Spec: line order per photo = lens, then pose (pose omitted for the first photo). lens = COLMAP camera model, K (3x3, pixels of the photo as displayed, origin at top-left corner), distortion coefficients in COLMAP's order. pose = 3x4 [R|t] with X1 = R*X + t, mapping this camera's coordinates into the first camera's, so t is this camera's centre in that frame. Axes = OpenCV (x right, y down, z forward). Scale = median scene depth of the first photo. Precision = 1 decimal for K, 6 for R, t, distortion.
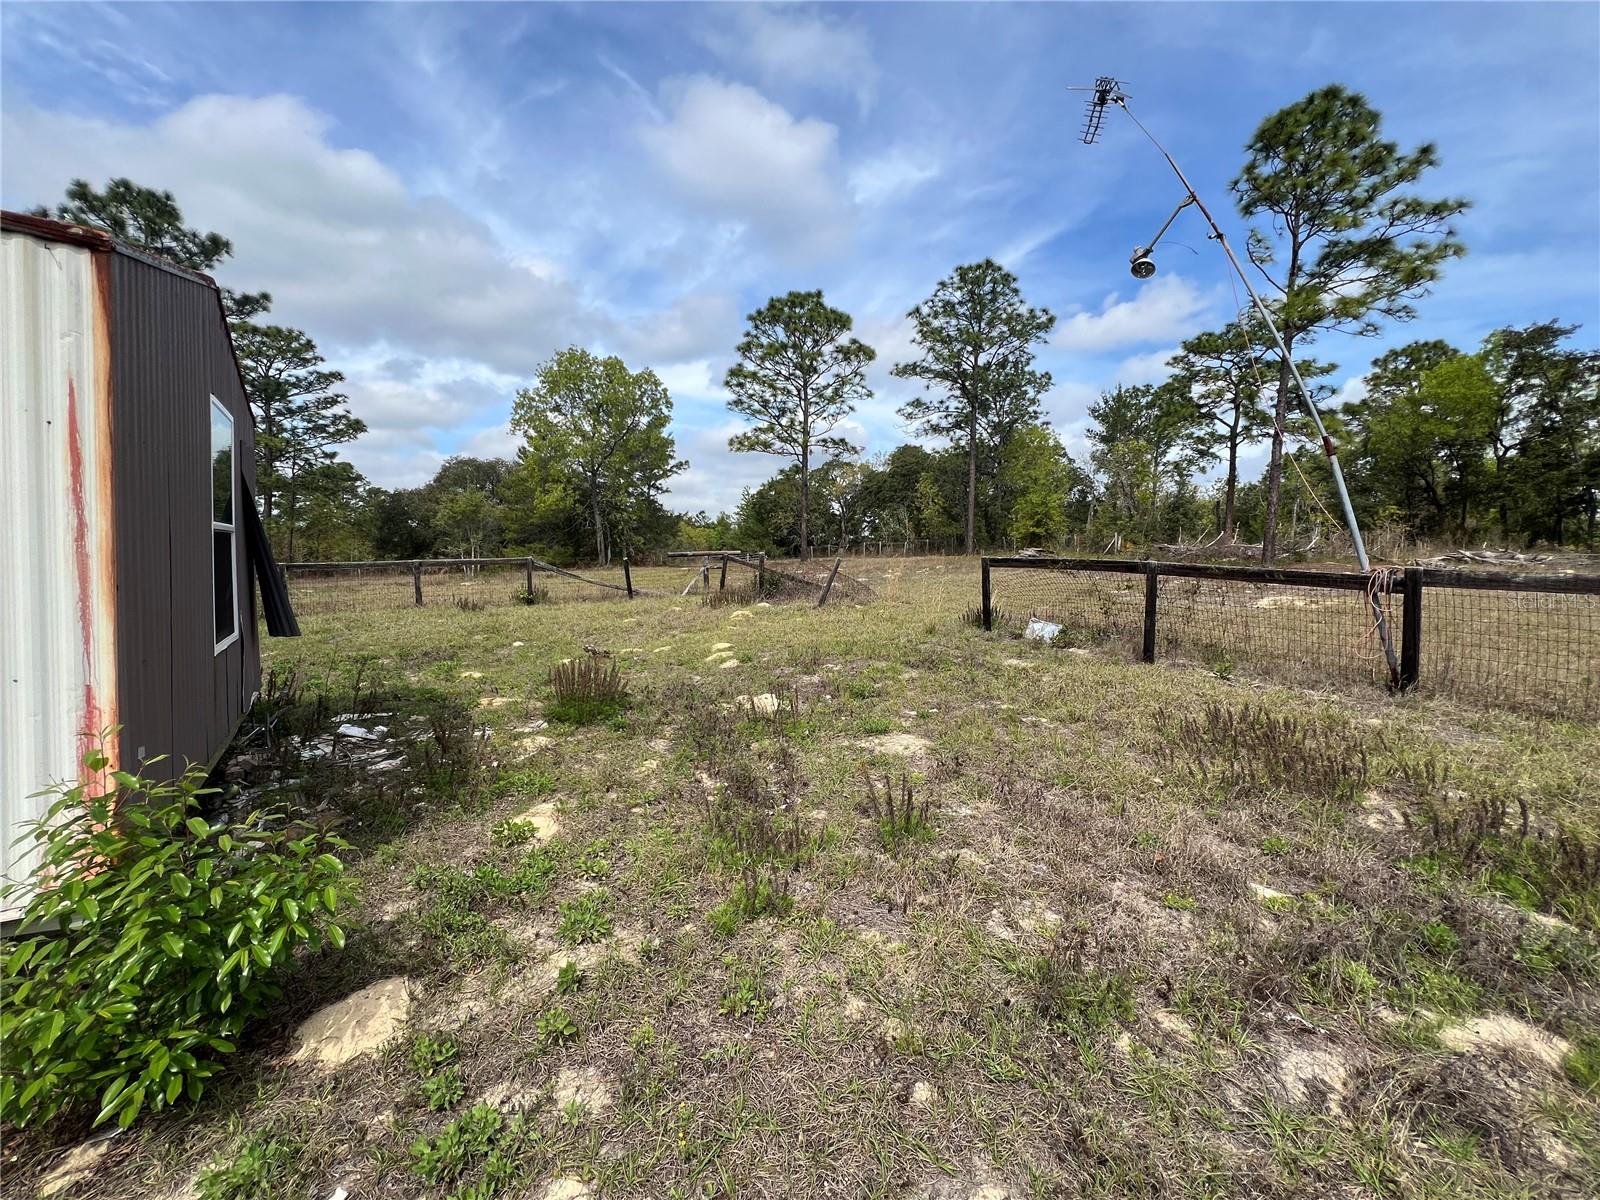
lens RADIAL K [[642.7, 0, 800.3], [0, 642.7, 598.5], [0, 0, 1]] dist [-0.001877, -0.000365]
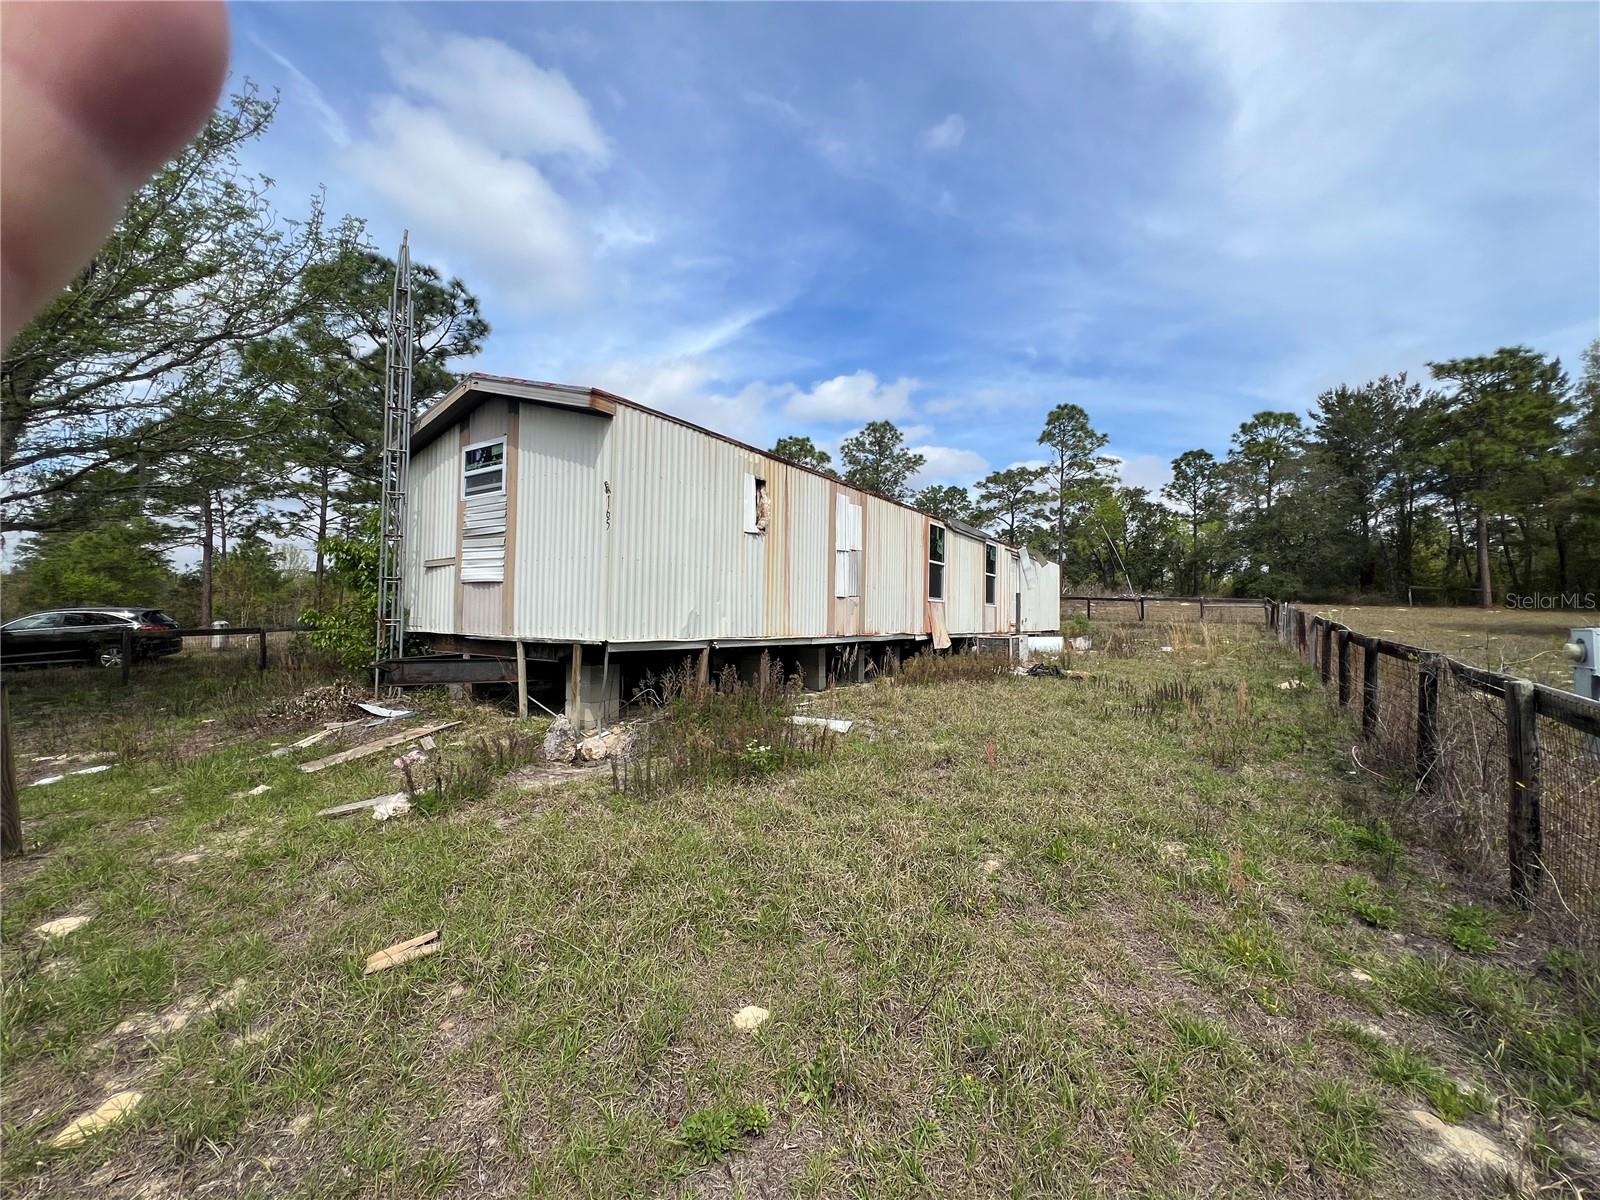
lens RADIAL K [[639.9, 0, 803.5], [0, 639.9, 593.9], [0, 0, 1]] dist [0.000387, 0.000705]
pose [[0.926772, -0.008247, 0.375534, -0.354693], [0.037861, 0.996718, -0.071549, 0.017479], [-0.373711, 0.080528, 0.924043, -0.273976]]
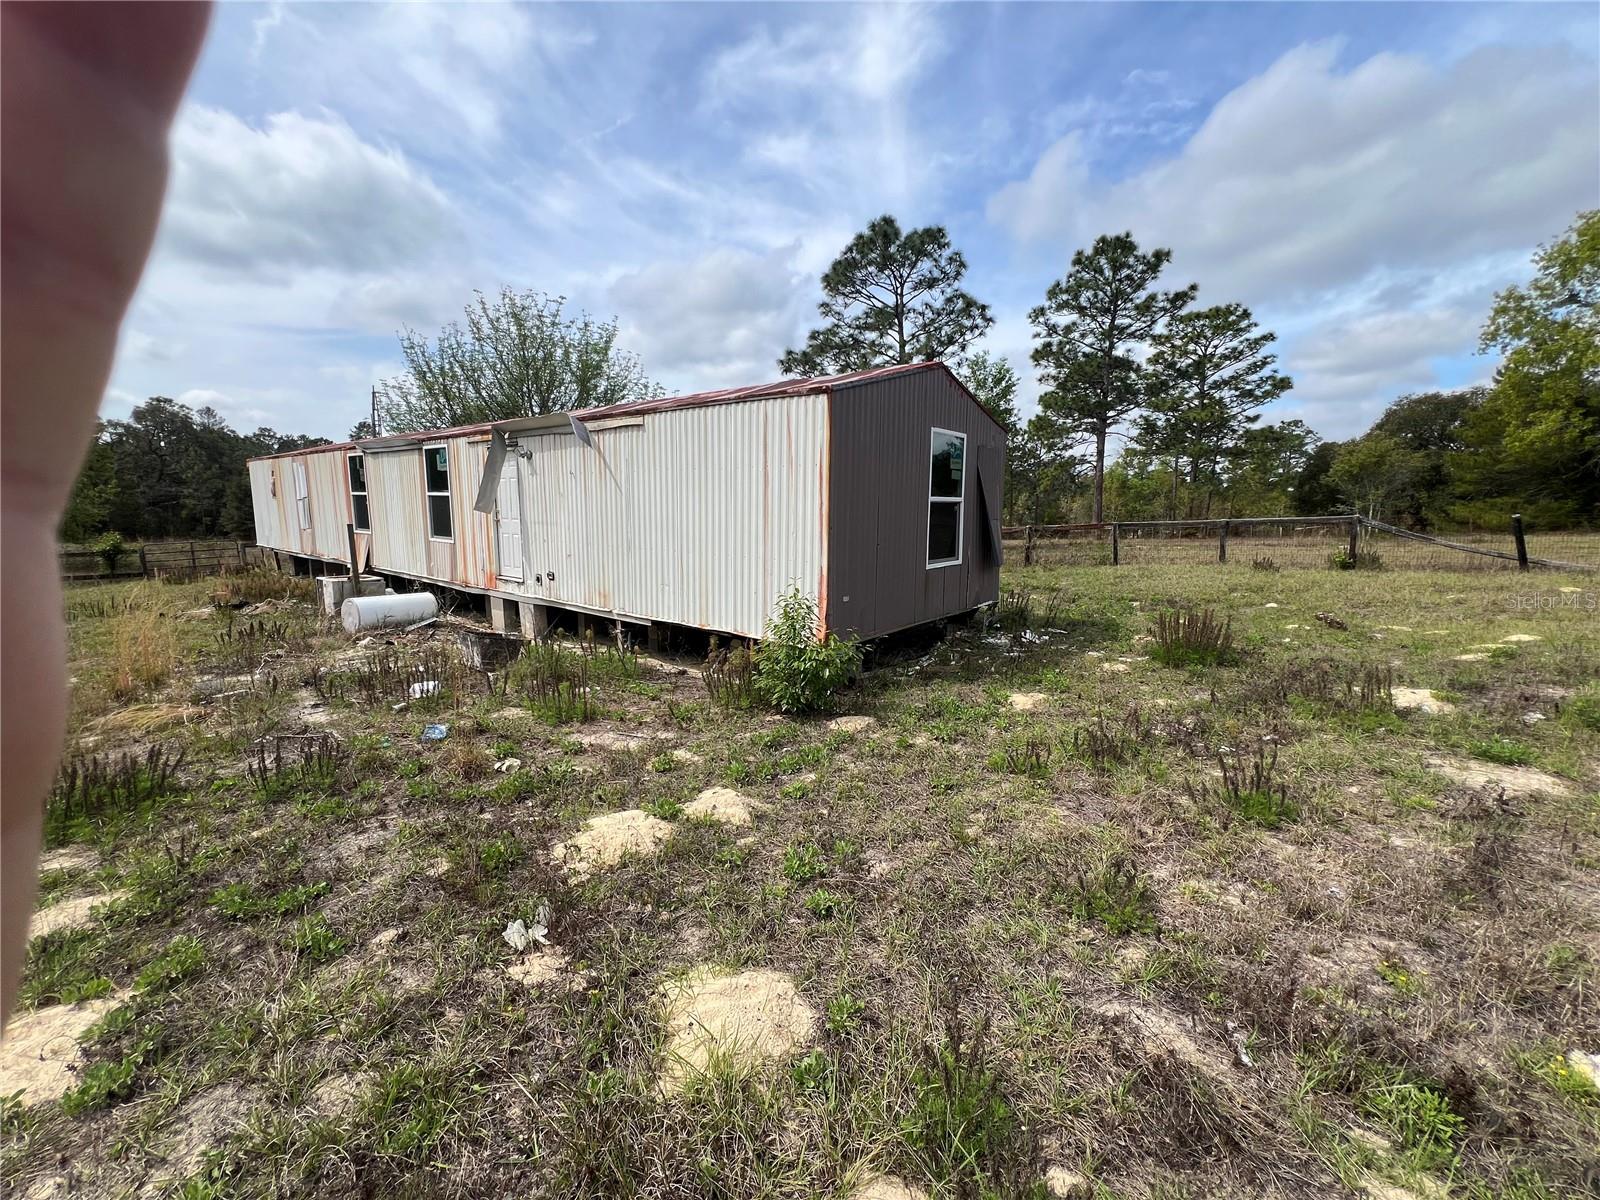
lens RADIAL K [[639.6, 0, 797.2], [0, 639.6, 598.5], [0, 0, 1]] dist [0.000253, -0.000078]
pose [[0.288908, 0.110057, -0.951010, 0.069962], [-0.053255, 0.993680, 0.098817, 0.000844], [0.955874, 0.022097, 0.292943, 0.008364]]
